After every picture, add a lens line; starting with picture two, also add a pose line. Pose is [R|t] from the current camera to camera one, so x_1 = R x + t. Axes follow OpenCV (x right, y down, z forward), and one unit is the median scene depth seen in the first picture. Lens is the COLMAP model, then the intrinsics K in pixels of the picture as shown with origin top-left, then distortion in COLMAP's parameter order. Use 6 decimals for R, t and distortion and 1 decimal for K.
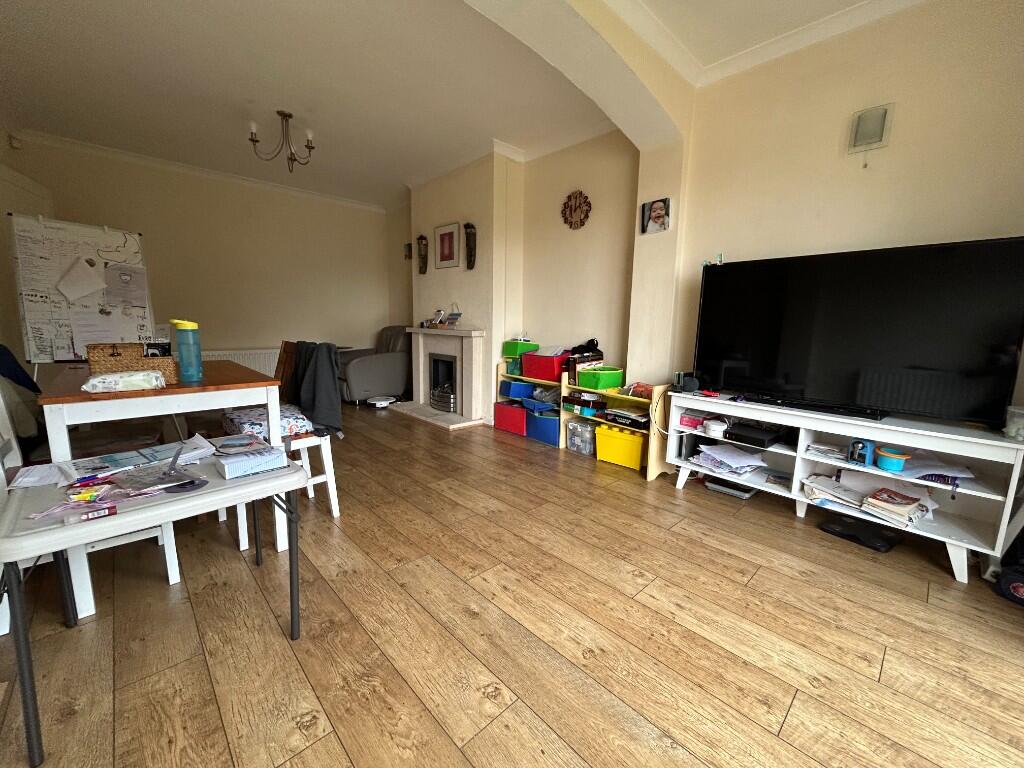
lens RADIAL K [[406.9, 0, 512.0], [0, 406.9, 384.0], [0, 0, 1]] dist [-0.000749, -0.000052]
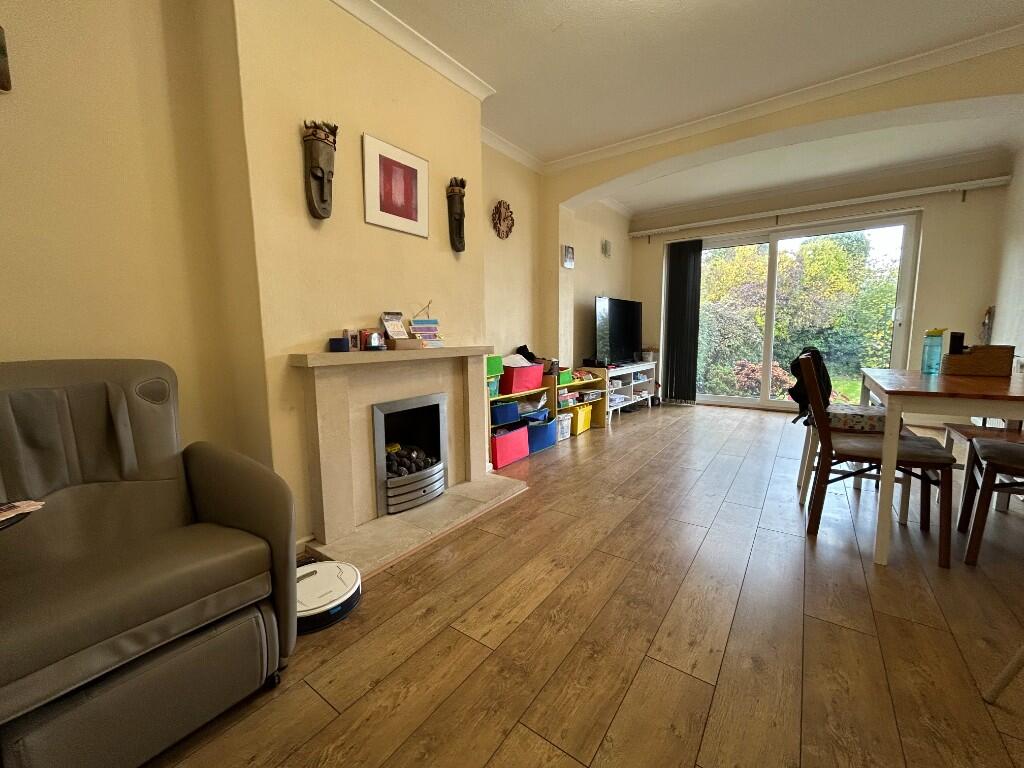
lens RADIAL K [[406.9, 0, 512.0], [0, 406.9, 384.0], [0, 0, 1]] dist [-0.000749, -0.000052]
pose [[-0.173906, -0.137230, 0.975154, -0.866809], [0.162675, 0.972635, 0.165887, -0.195259], [-0.971233, 0.187482, -0.146823, 1.189703]]
